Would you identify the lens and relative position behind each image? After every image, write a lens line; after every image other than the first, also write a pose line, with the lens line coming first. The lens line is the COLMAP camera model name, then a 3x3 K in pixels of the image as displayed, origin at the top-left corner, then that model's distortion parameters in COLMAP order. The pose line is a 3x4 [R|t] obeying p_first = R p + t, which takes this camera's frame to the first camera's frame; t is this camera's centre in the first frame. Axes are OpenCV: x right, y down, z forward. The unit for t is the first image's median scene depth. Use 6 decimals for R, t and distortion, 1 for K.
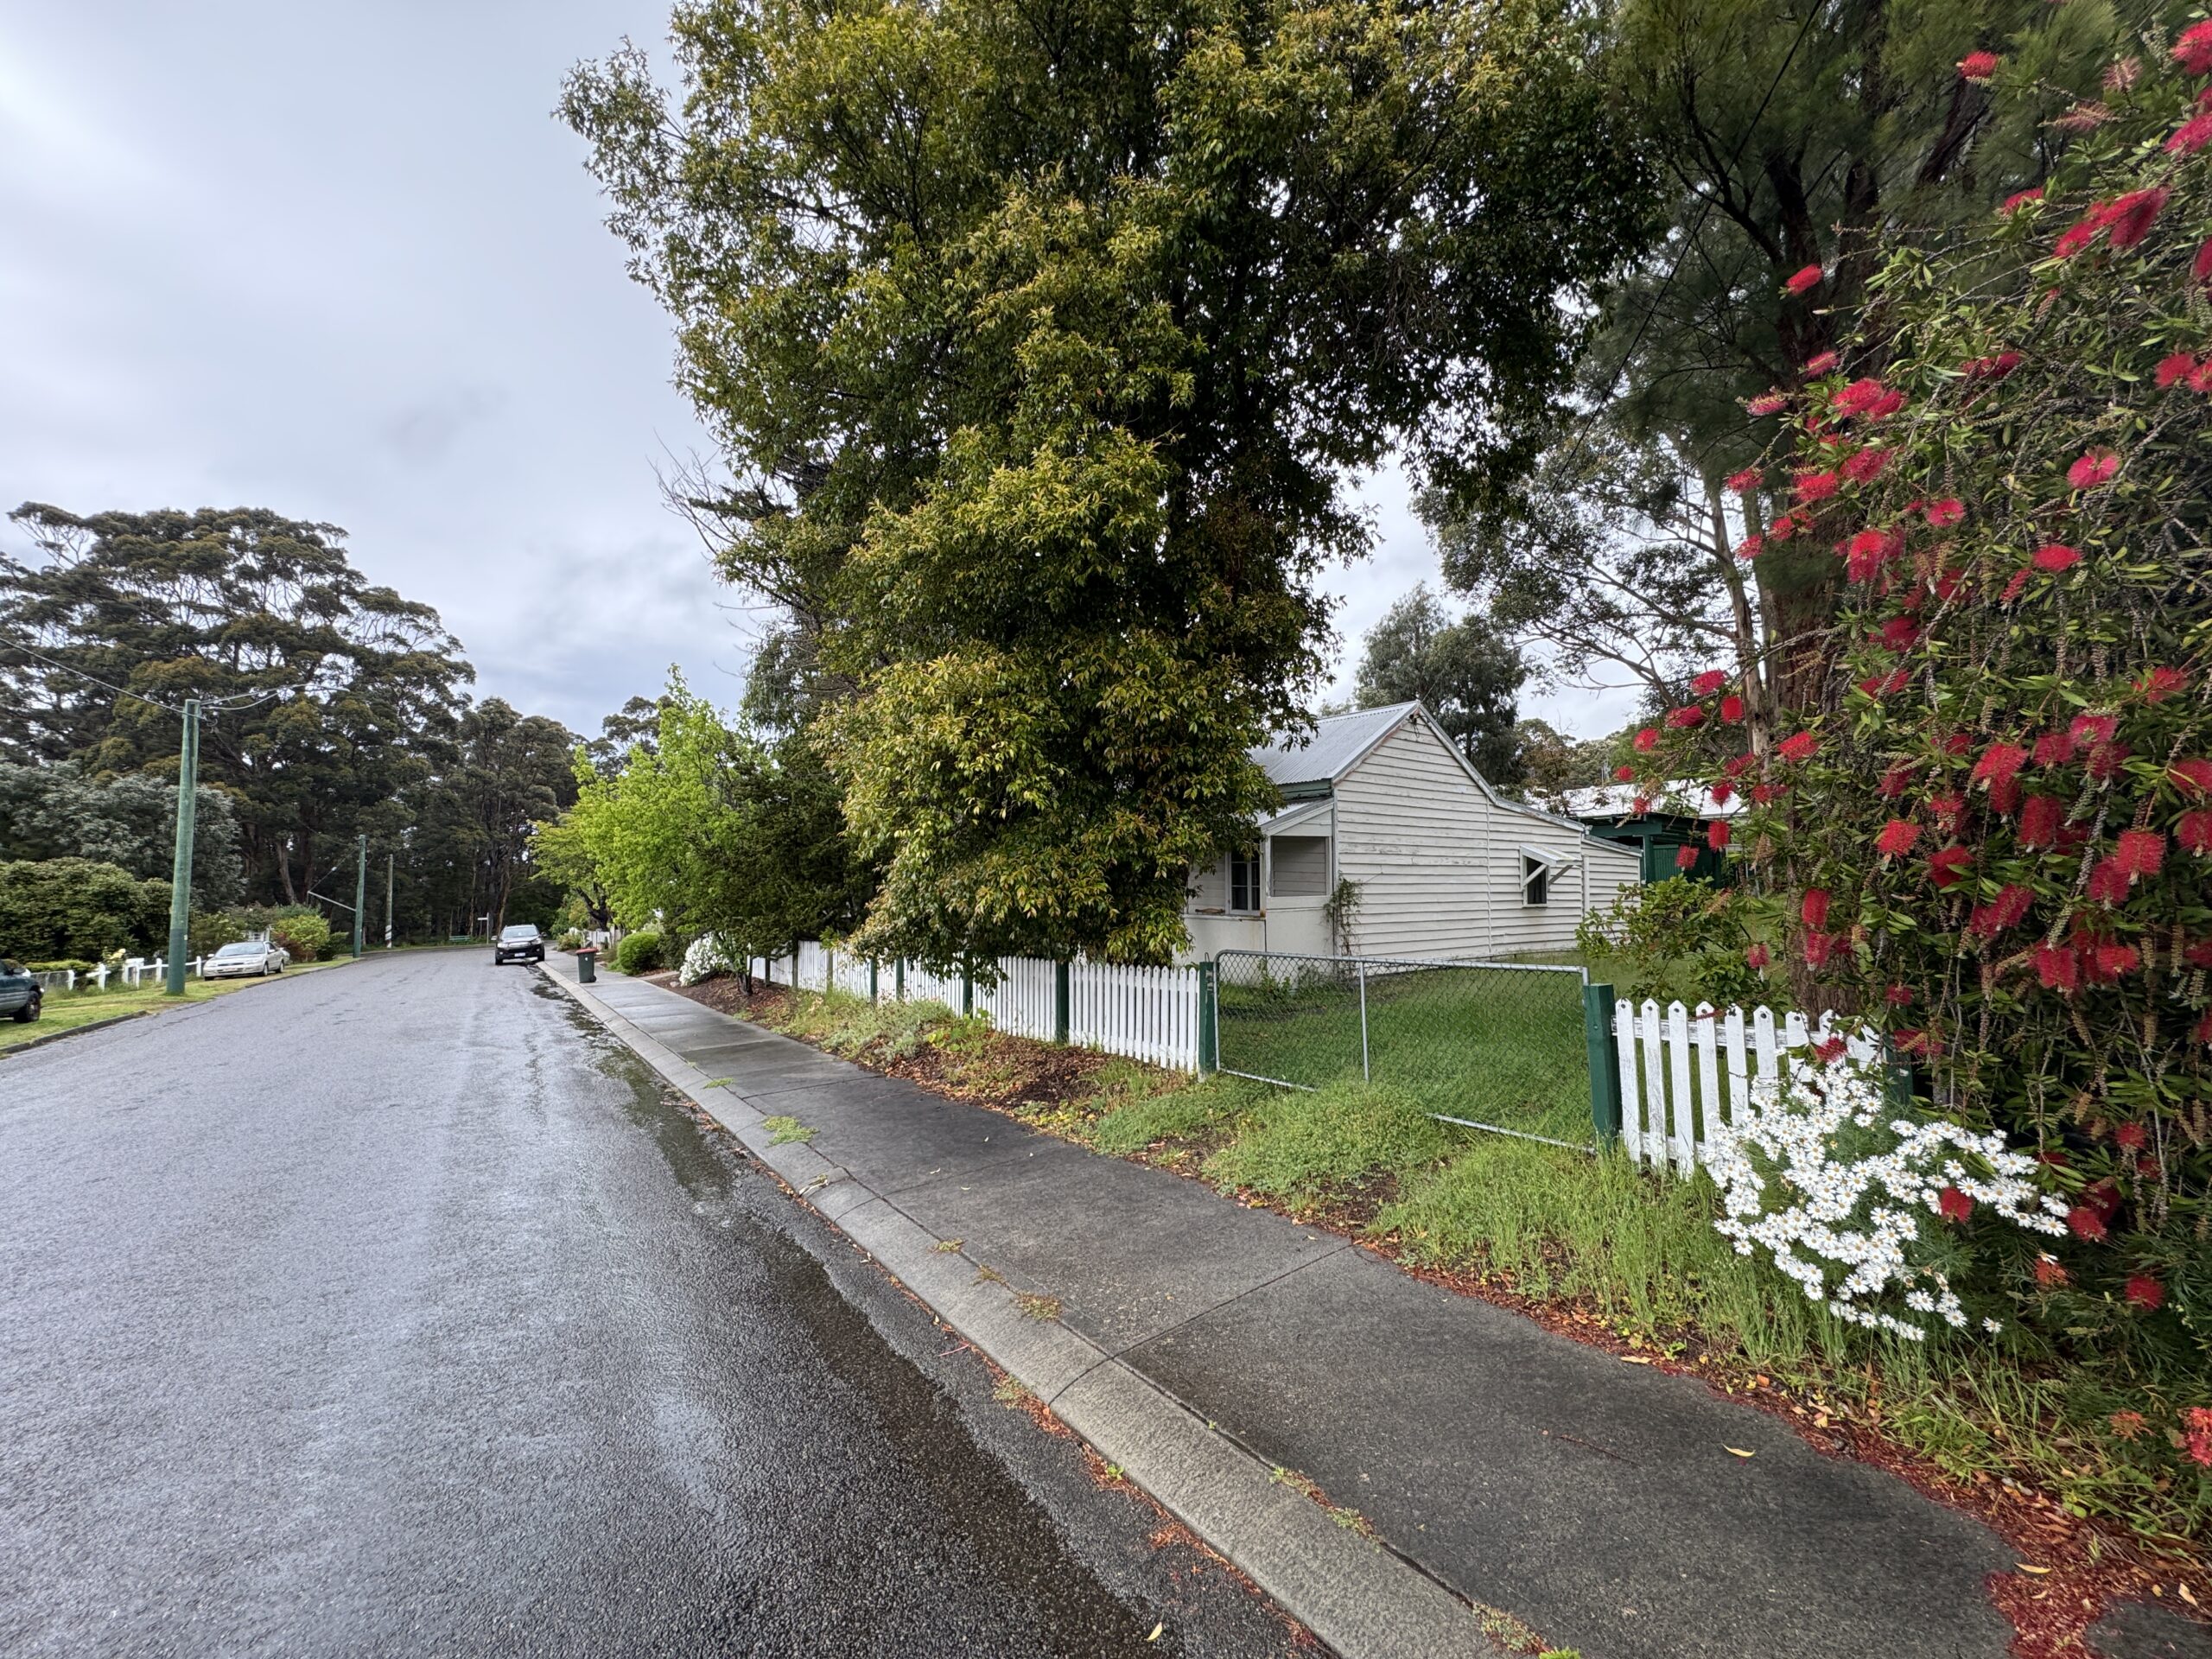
lens RADIAL K [[891.9, 0, 1106.0], [0, 891.9, 829.5], [0, 0, 1]] dist [-0.002035, -0.000028]
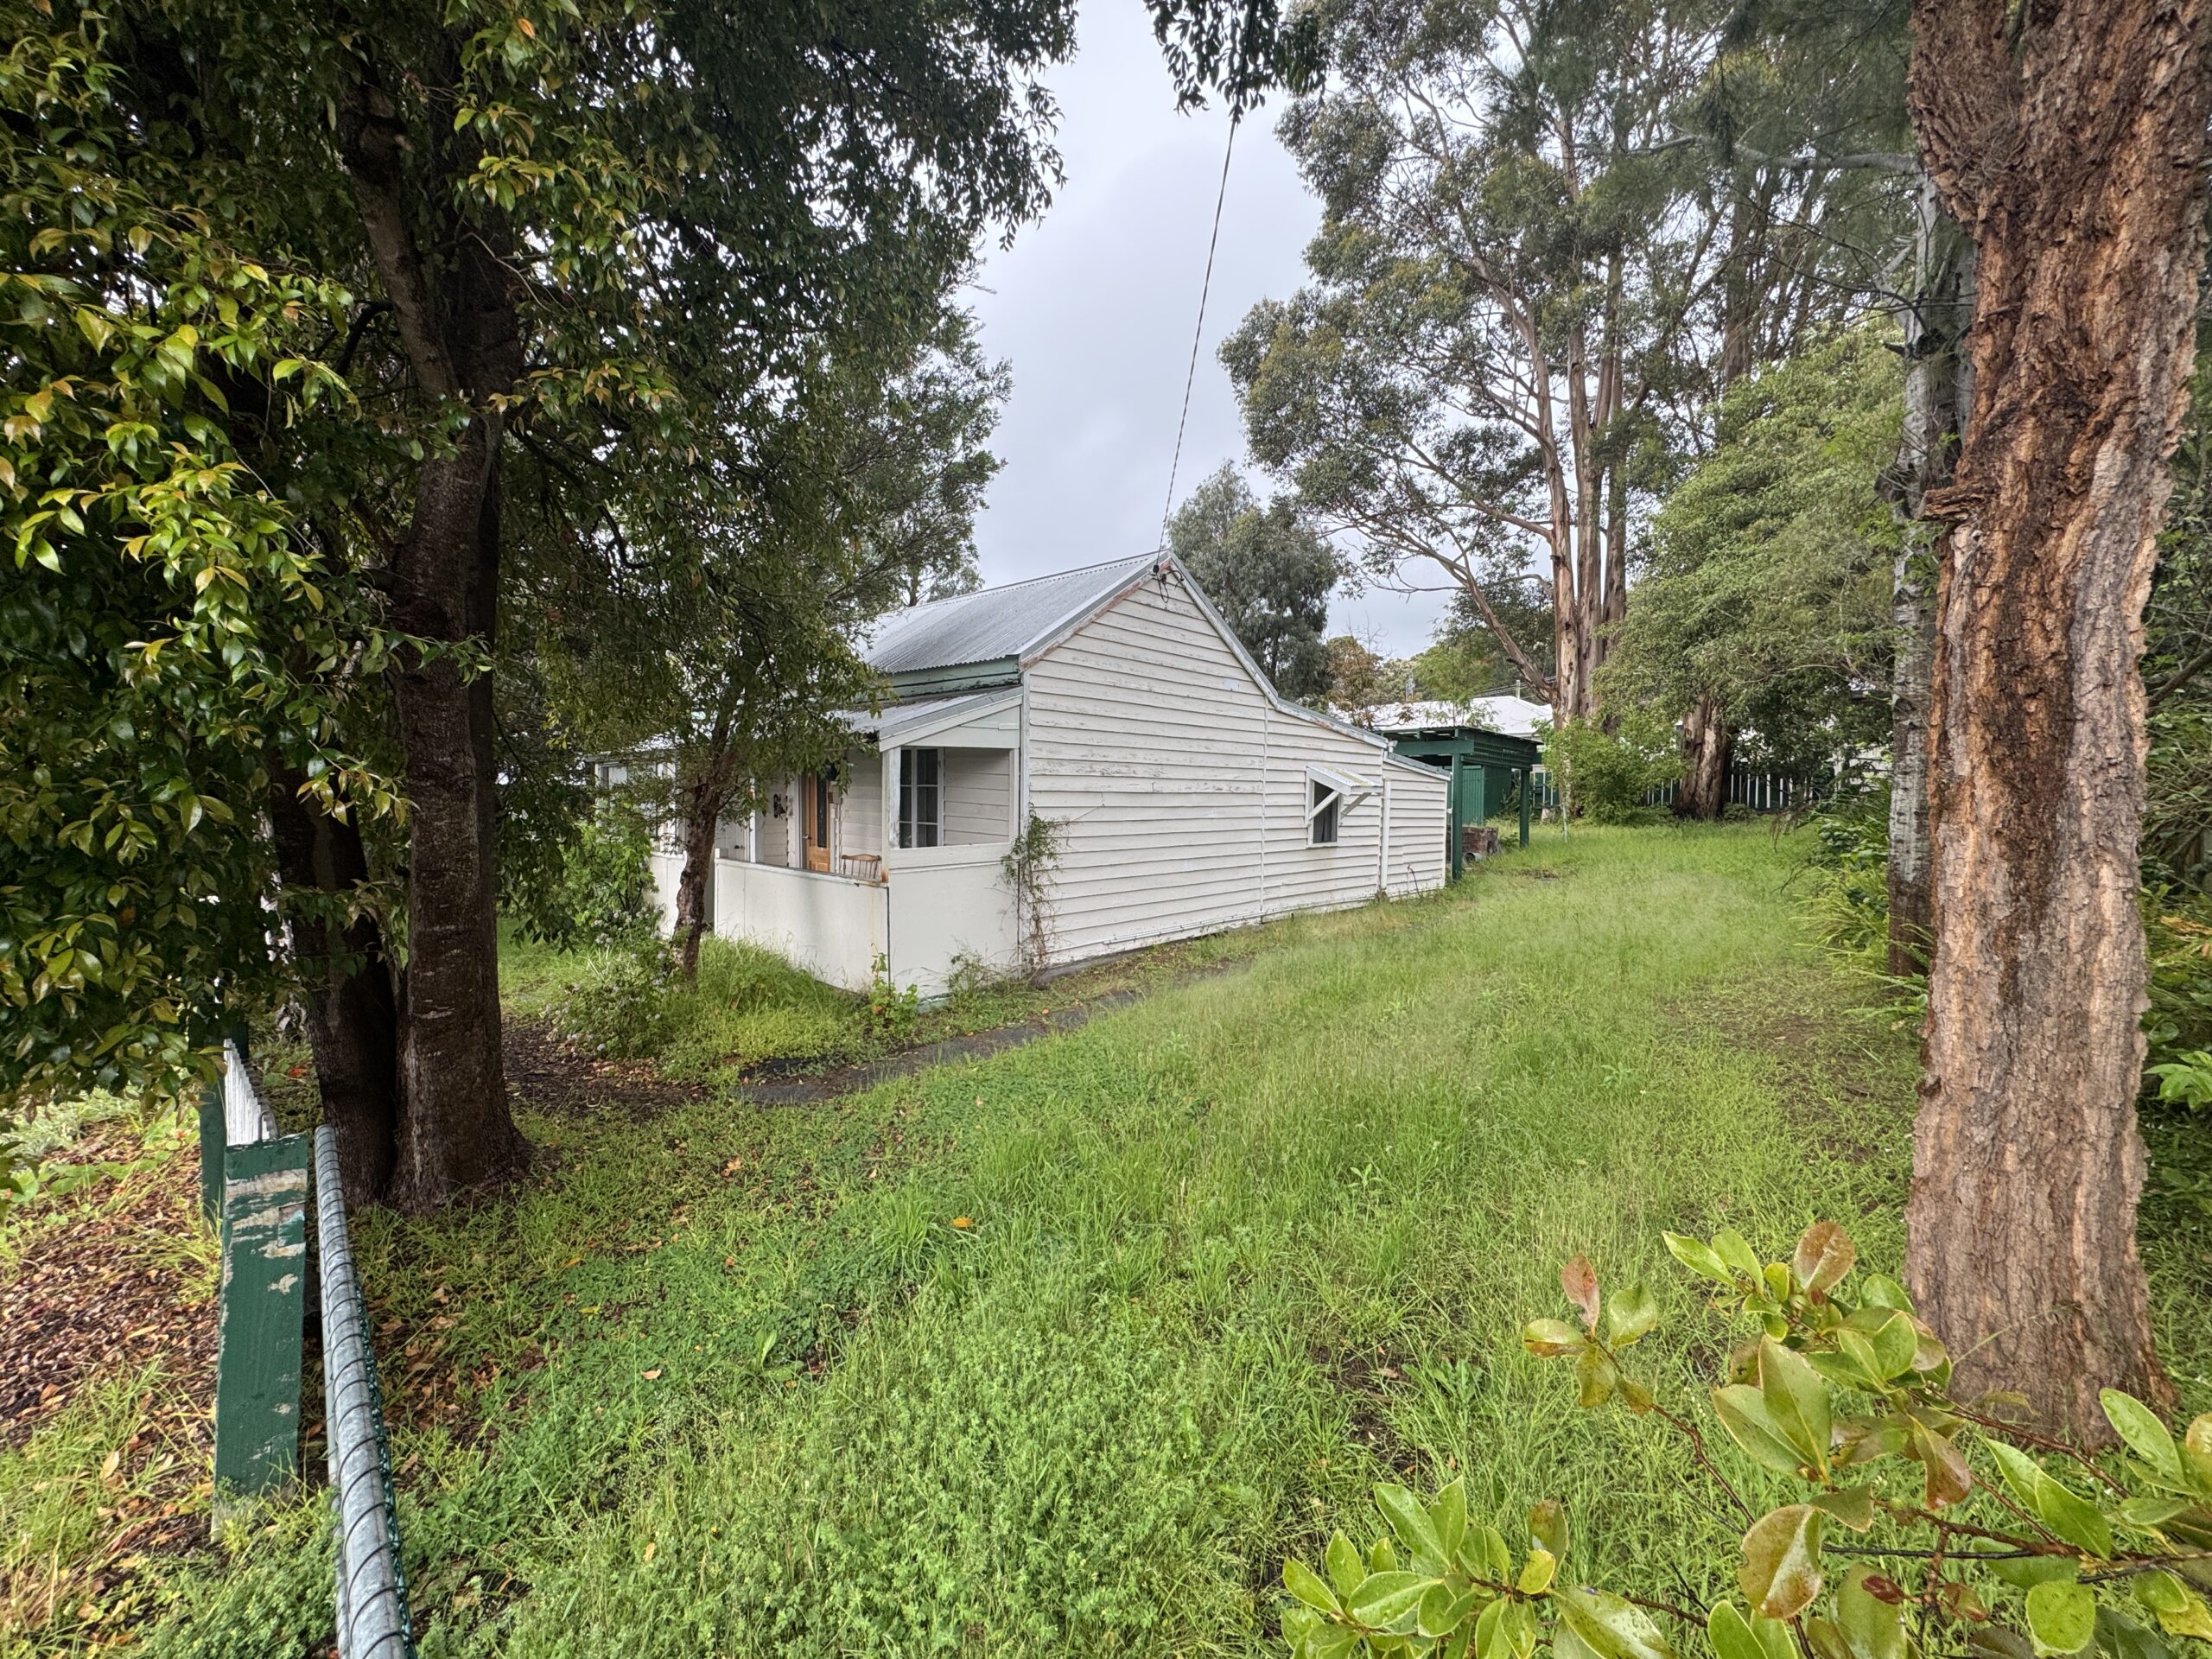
lens RADIAL K [[891.9, 0, 1106.0], [0, 891.9, 829.5], [0, 0, 1]] dist [-0.002035, -0.000028]
pose [[0.982006, 0.000351, 0.188851, 0.089084], [-0.019262, 0.994970, 0.098309, 0.000761], [-0.187867, -0.100177, 0.977073, 0.167207]]
